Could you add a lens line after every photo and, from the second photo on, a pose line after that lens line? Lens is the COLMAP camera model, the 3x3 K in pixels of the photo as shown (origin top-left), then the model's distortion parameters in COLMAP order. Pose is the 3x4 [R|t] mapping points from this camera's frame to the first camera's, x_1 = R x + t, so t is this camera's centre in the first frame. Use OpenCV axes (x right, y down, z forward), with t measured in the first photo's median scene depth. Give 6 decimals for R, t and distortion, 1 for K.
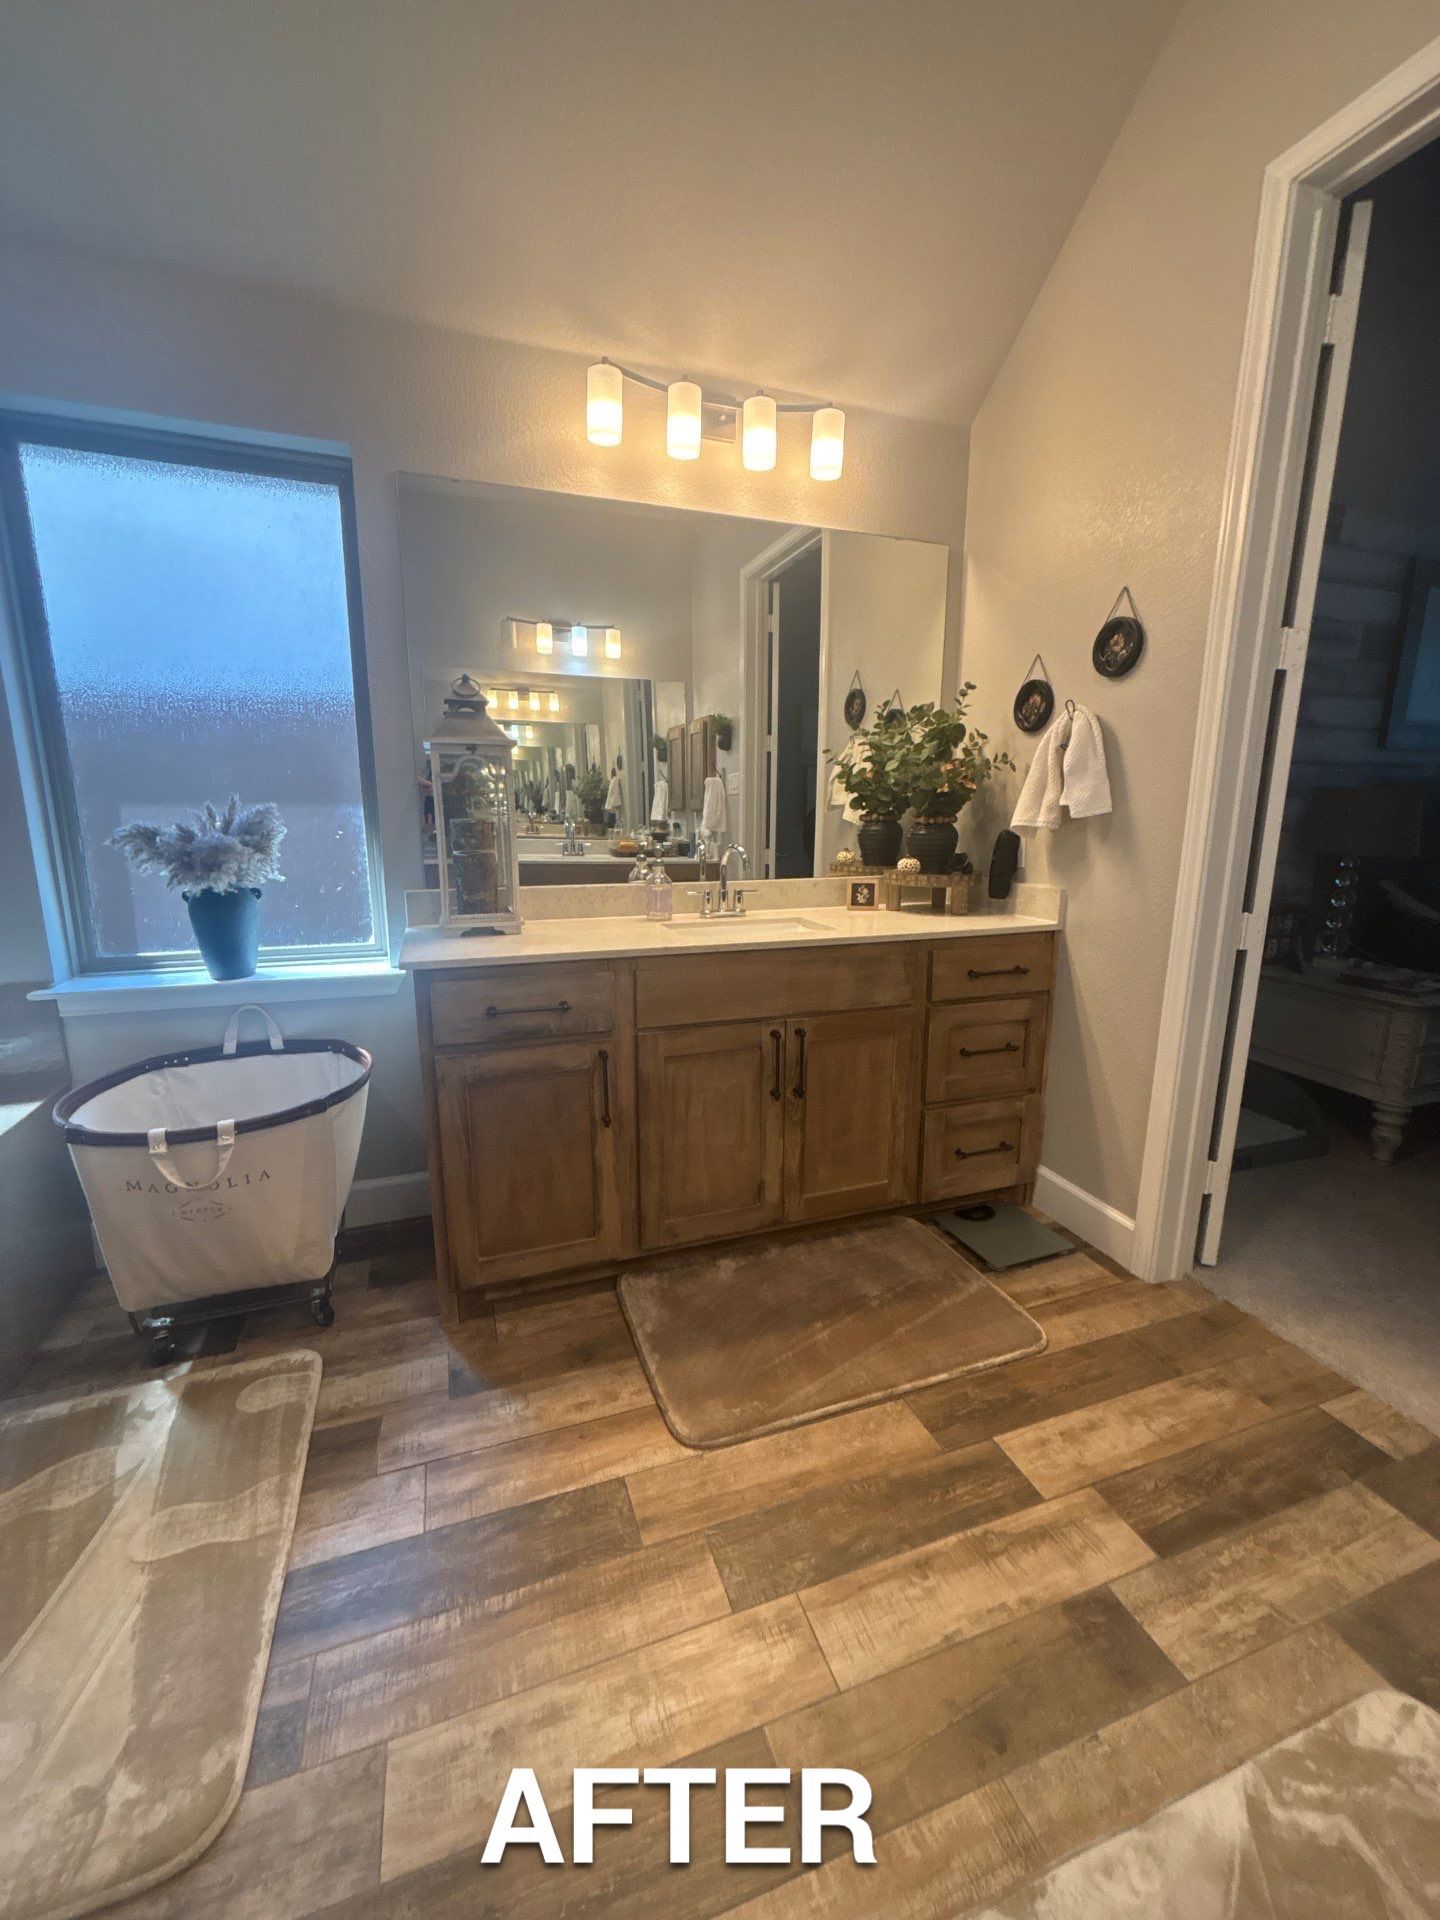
lens RADIAL K [[774.1, 0, 718.2], [0, 774.1, 955.0], [0, 0, 1]] dist [0.001274, 0.000683]
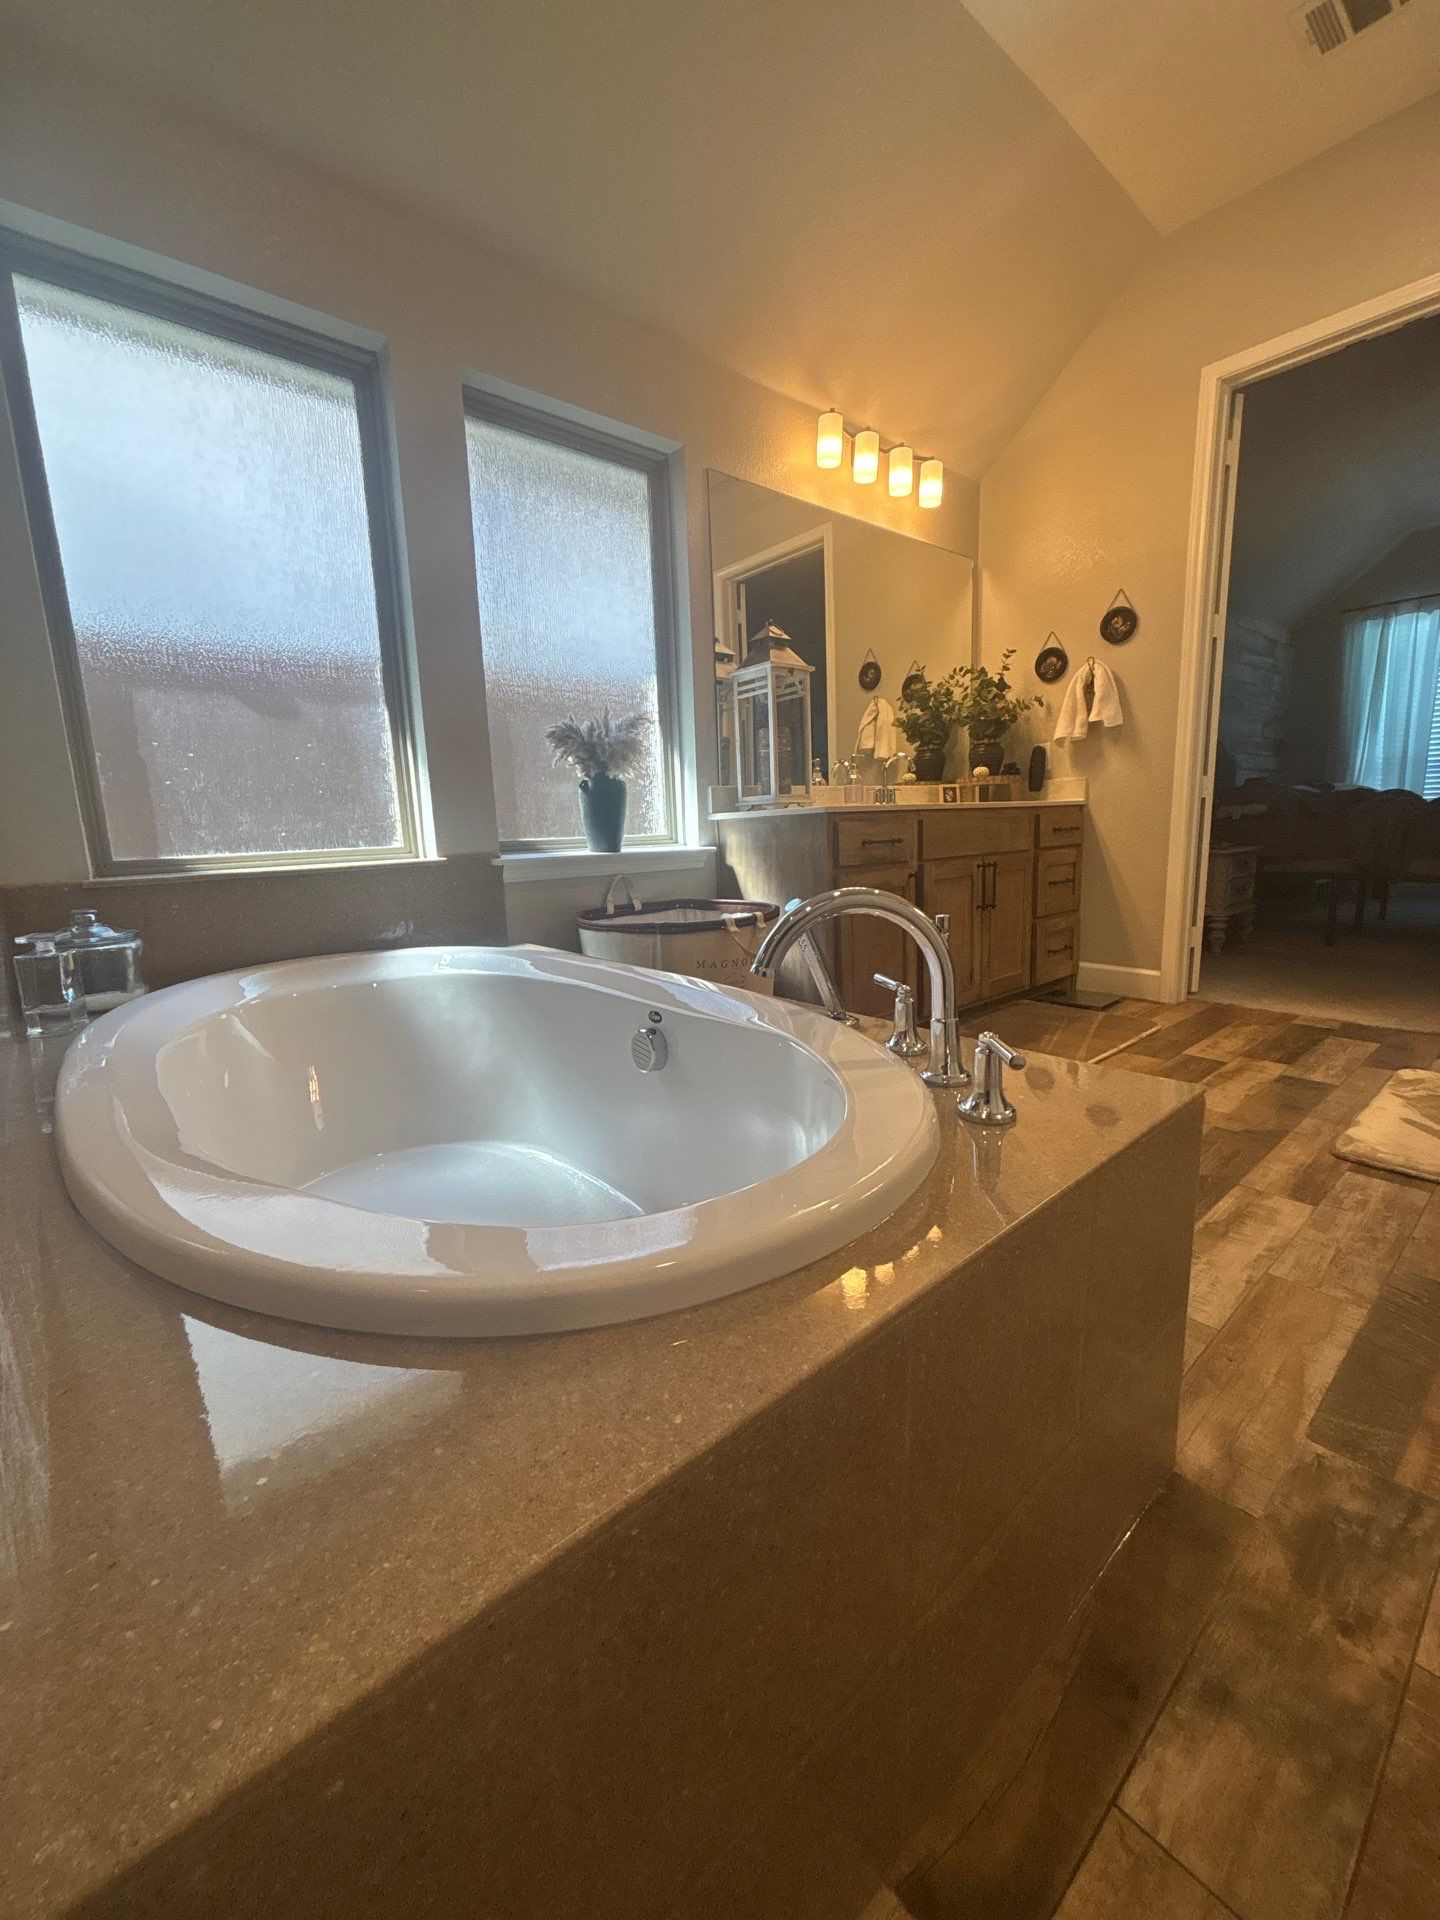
lens RADIAL K [[778.8, 0, 717.6], [0, 778.8, 955.5], [0, 0, 1]] dist [-0.001732, -0.000240]
pose [[0.932146, -0.097058, 0.348830, -1.120178], [0.106410, 0.994293, -0.007697, 0.274557], [-0.346092, 0.044294, 0.937154, -0.282987]]
